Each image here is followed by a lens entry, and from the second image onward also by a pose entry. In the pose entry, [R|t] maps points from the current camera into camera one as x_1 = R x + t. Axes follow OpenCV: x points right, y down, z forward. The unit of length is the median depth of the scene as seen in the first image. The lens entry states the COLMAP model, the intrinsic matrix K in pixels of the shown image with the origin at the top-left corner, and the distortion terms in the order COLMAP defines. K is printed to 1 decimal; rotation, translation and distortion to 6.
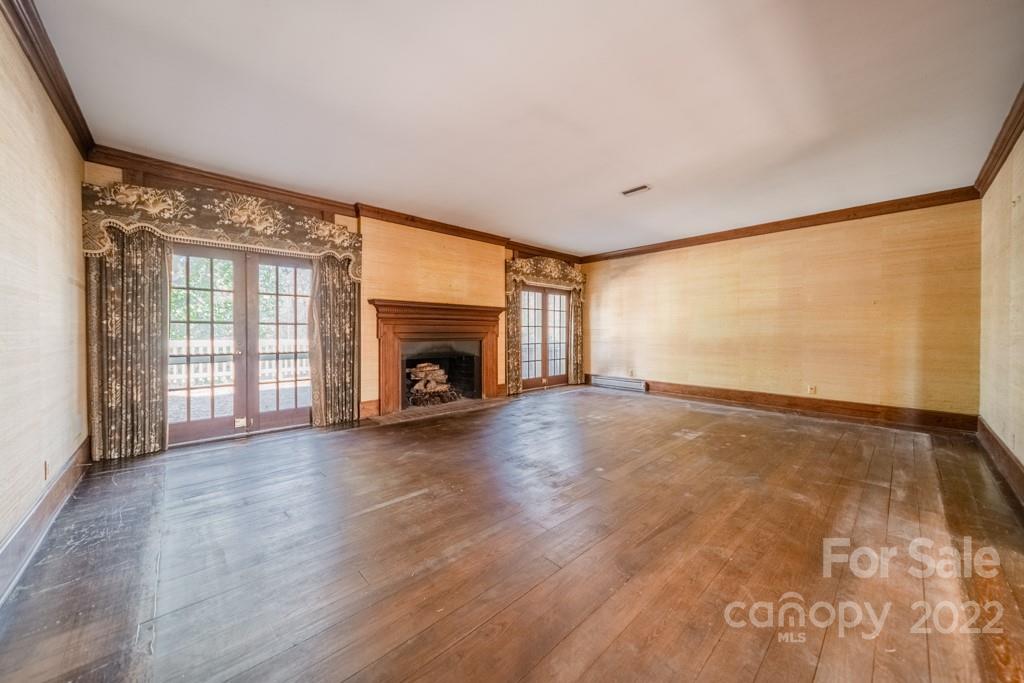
lens RADIAL K [[362.3, 0, 517.2], [0, 362.3, 338.0], [0, 0, 1]] dist [-0.015241, 0.002939]
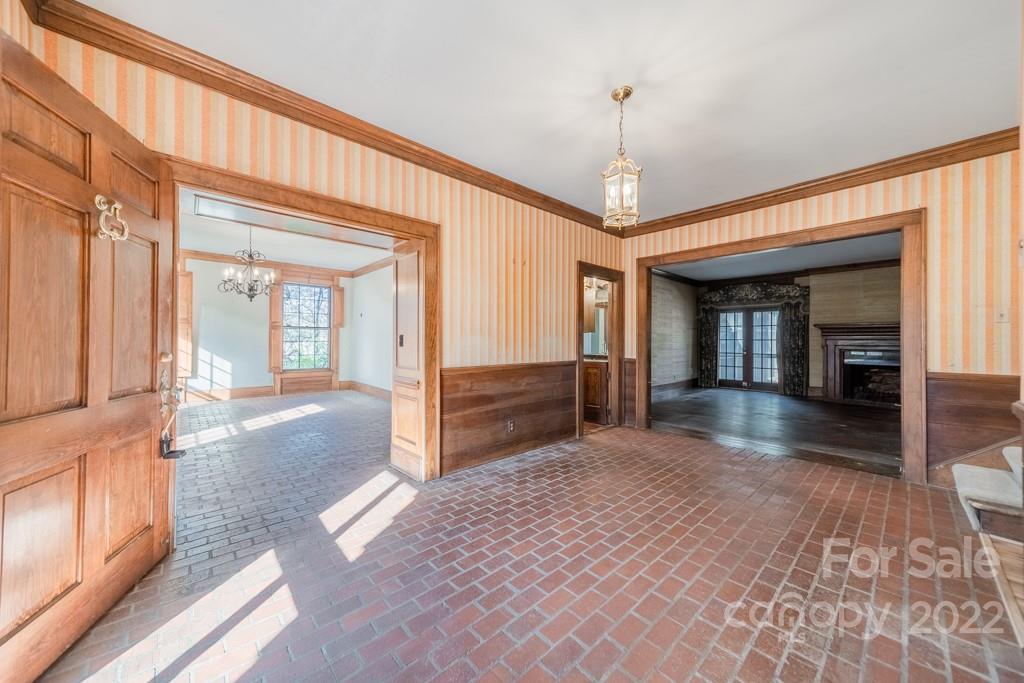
lens RADIAL K [[362.3, 0, 514.4], [0, 362.3, 342.3], [0, 0, 1]] dist [-0.015241, 0.002939]
pose [[-0.010899, 0.001194, -0.999940, 1.352345], [-0.019755, 0.999804, 0.001409, -0.000985], [0.999745, 0.019770, -0.010873, -0.380266]]
